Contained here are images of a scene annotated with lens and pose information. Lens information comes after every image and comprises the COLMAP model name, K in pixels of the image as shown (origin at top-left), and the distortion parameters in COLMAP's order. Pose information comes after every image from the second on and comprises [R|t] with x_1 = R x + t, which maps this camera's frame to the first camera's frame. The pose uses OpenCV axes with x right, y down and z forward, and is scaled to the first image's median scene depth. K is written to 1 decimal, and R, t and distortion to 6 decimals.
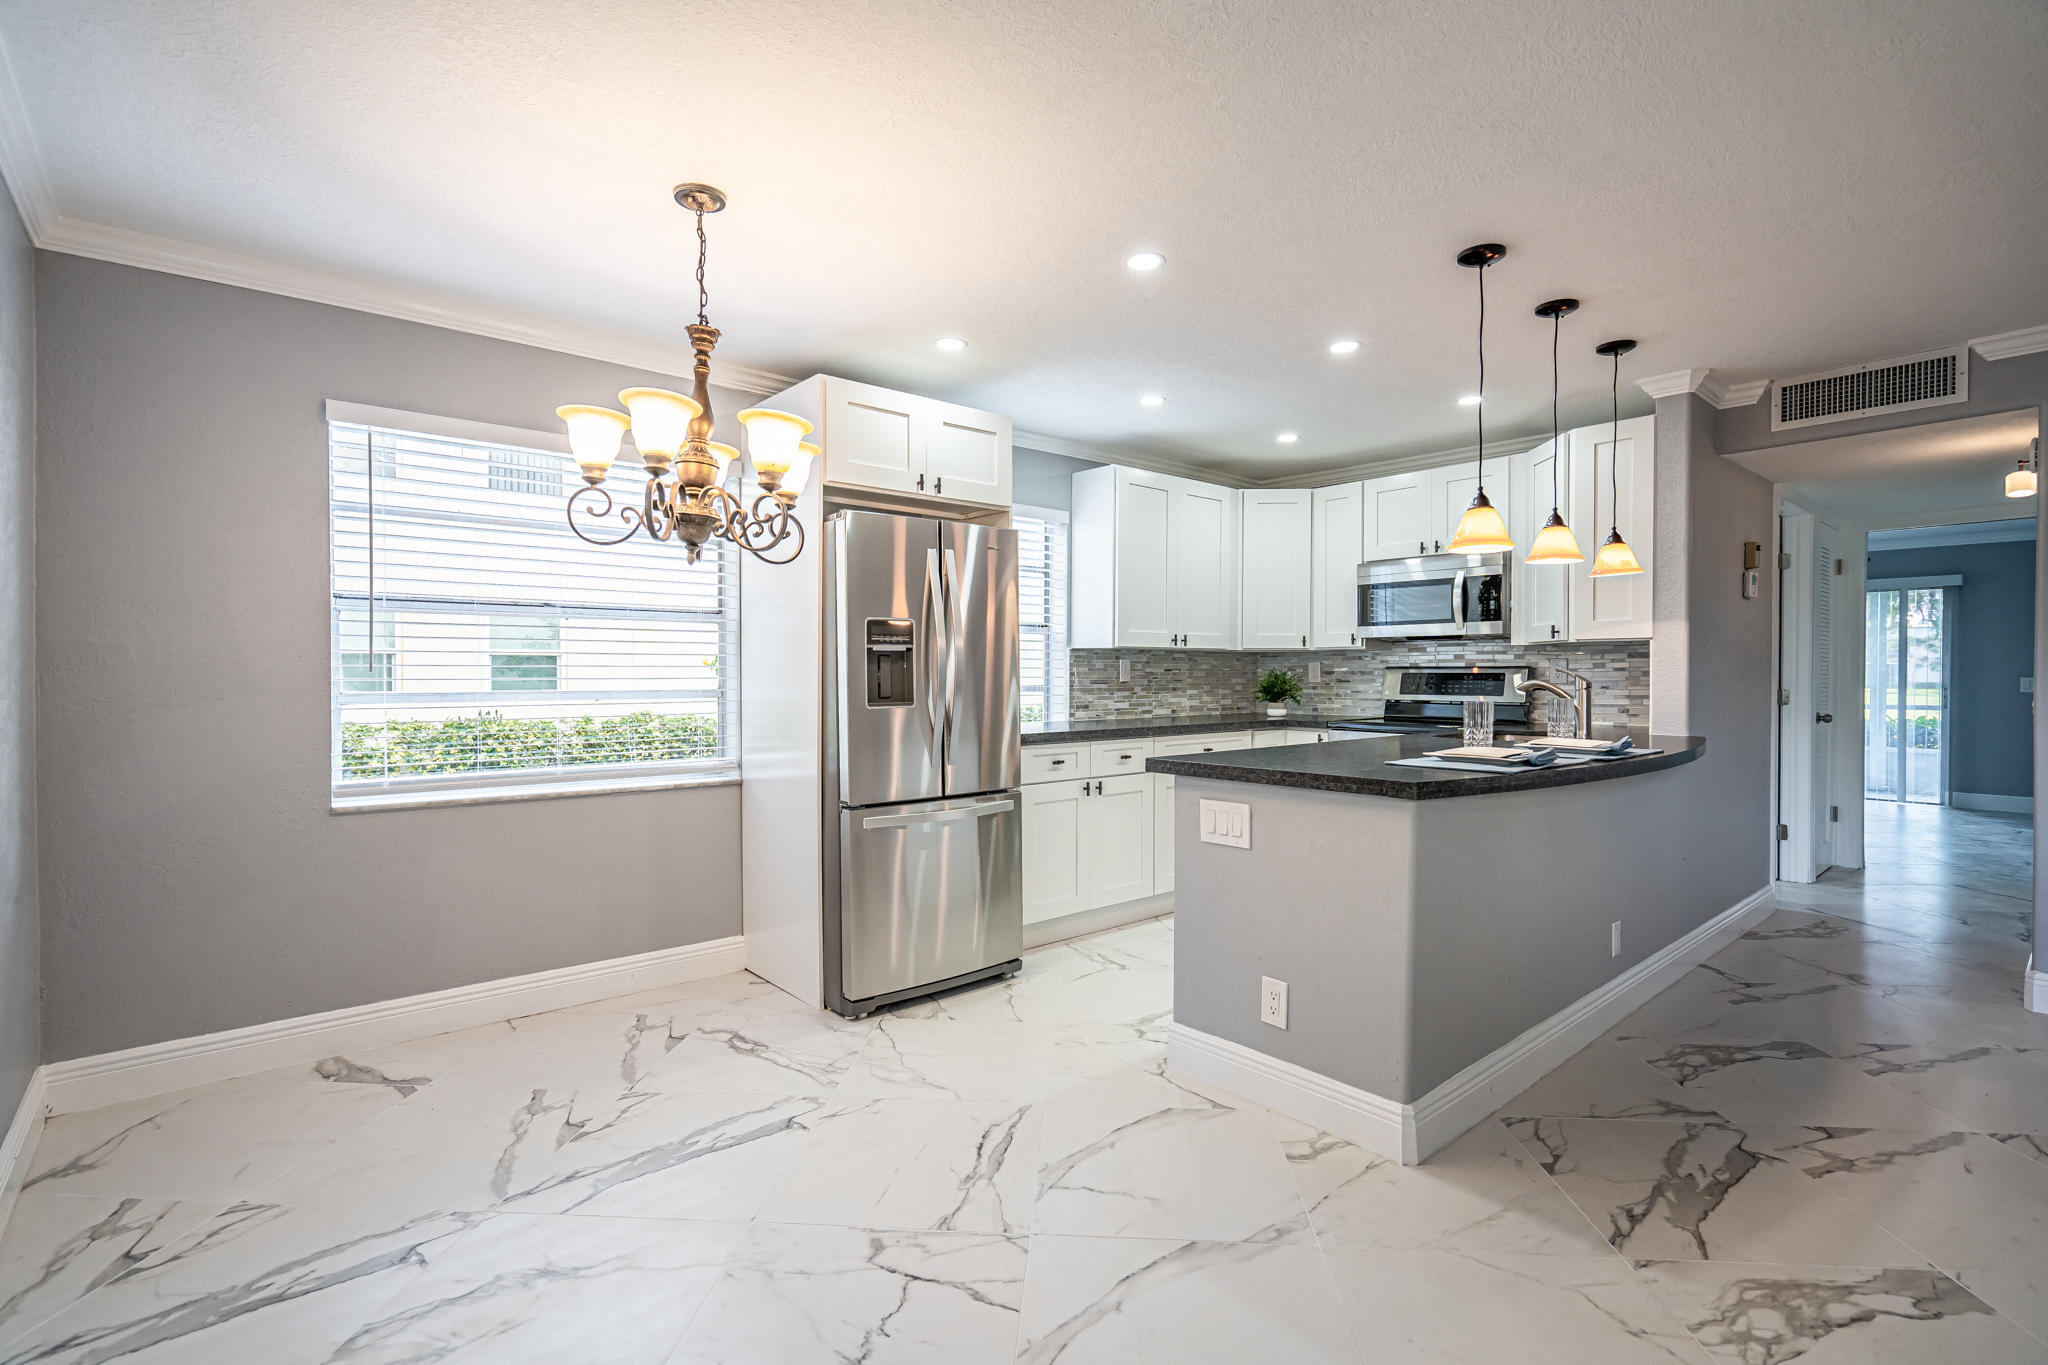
lens RADIAL K [[940.5, 0, 1024.0], [0, 940.5, 682.5], [0, 0, 1]] dist [0.004515, -0.000430]
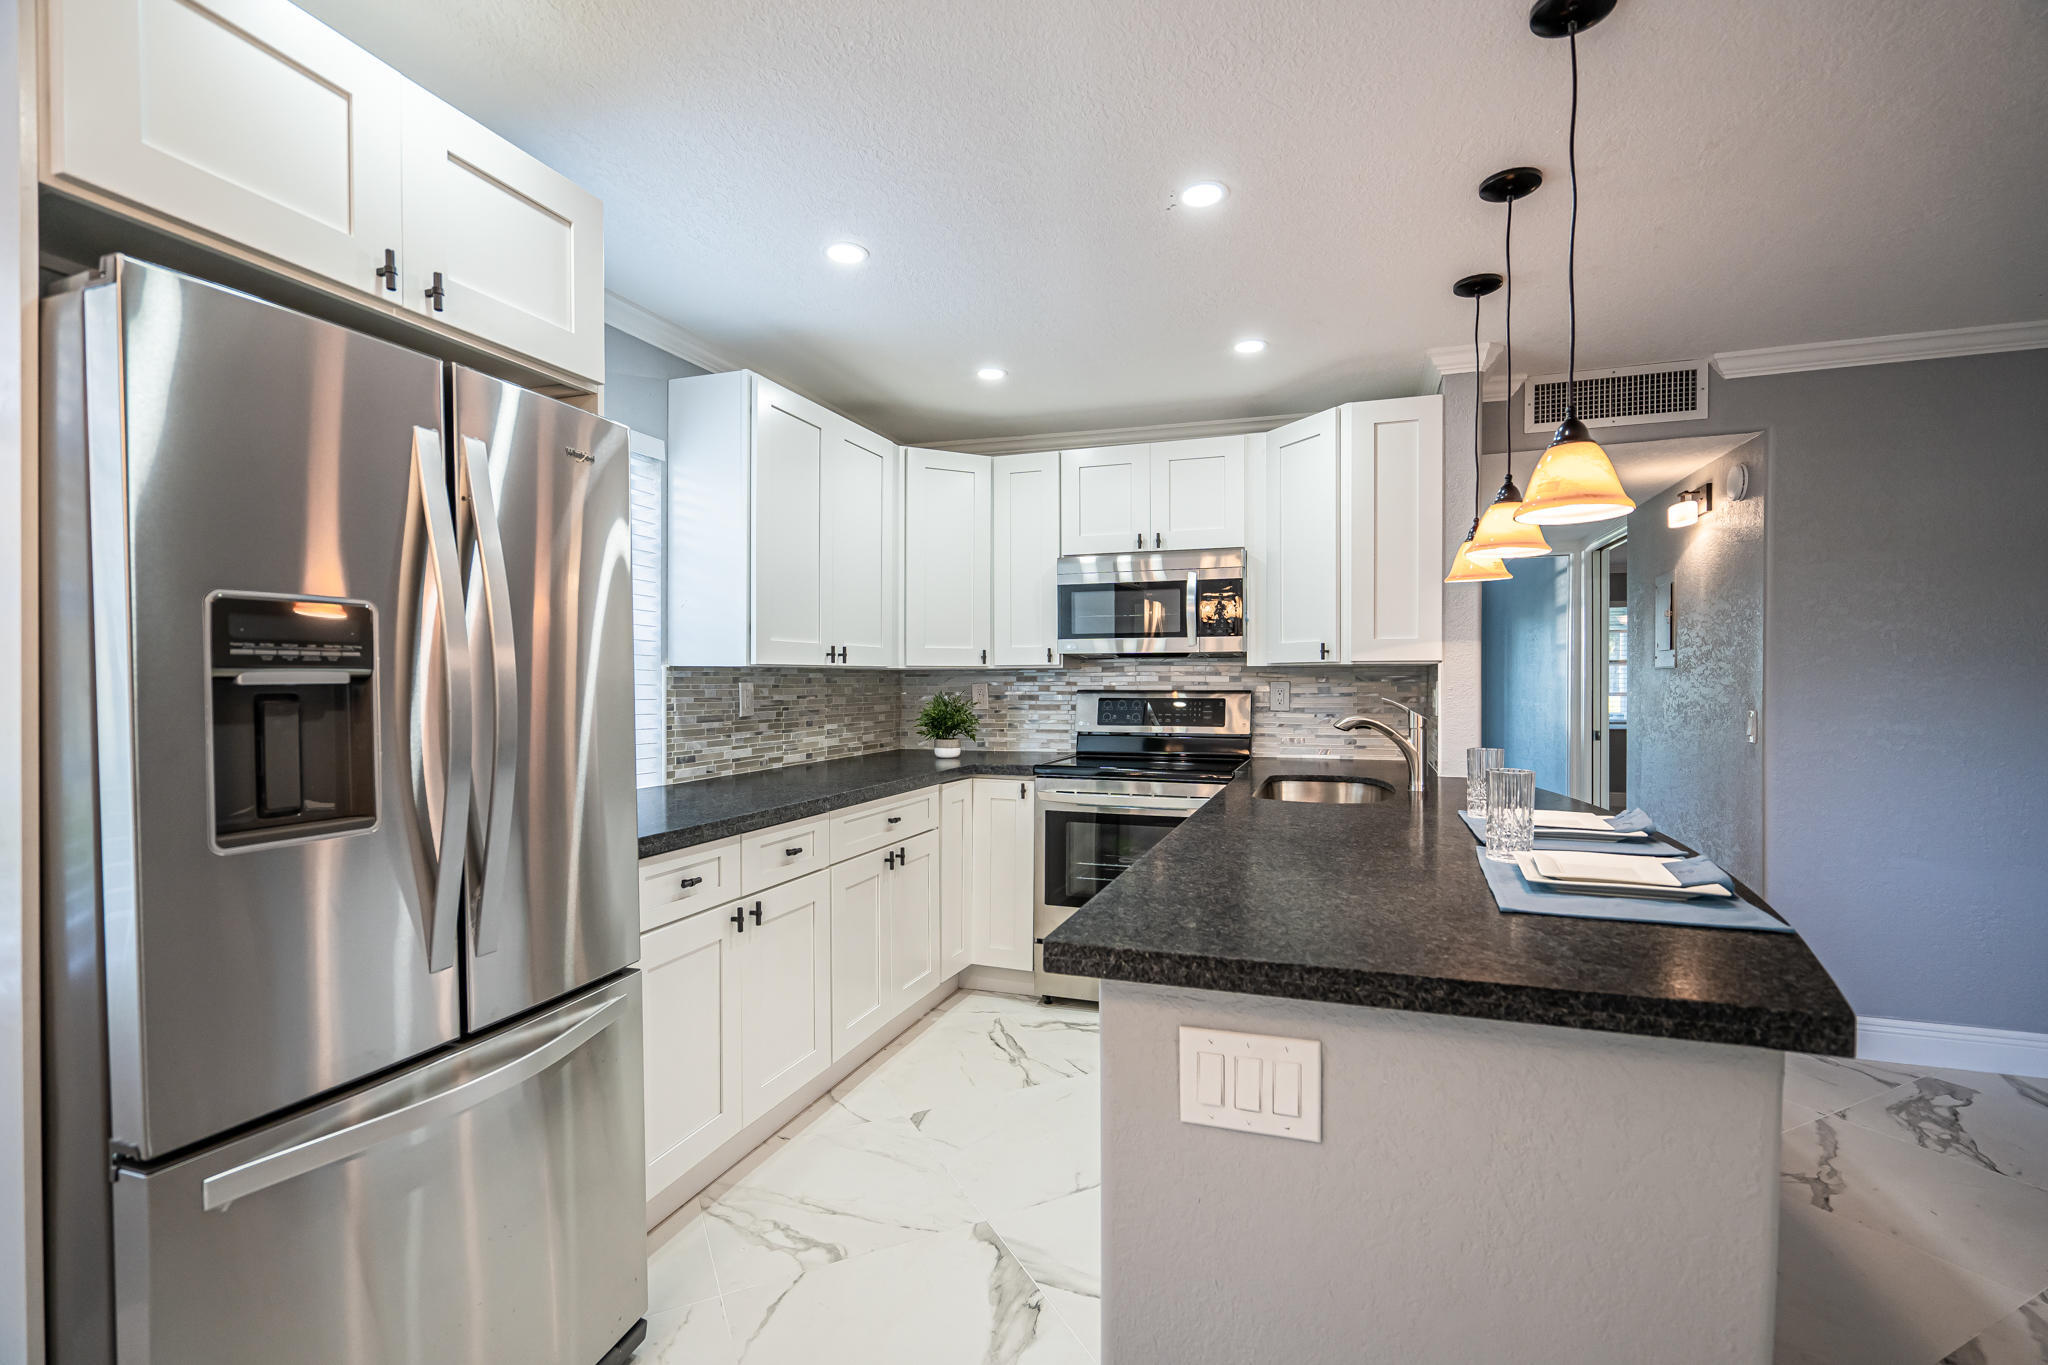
lens RADIAL K [[930.3, 0, 1023.7], [0, 930.3, 689.3], [0, 0, 1]] dist [-0.004051, 0.003548]
pose [[0.865688, -0.007156, 0.500533, -0.069305], [0.007583, 0.999971, 0.001181, -0.026675], [-0.500526, 0.002773, 0.865717, 0.481036]]
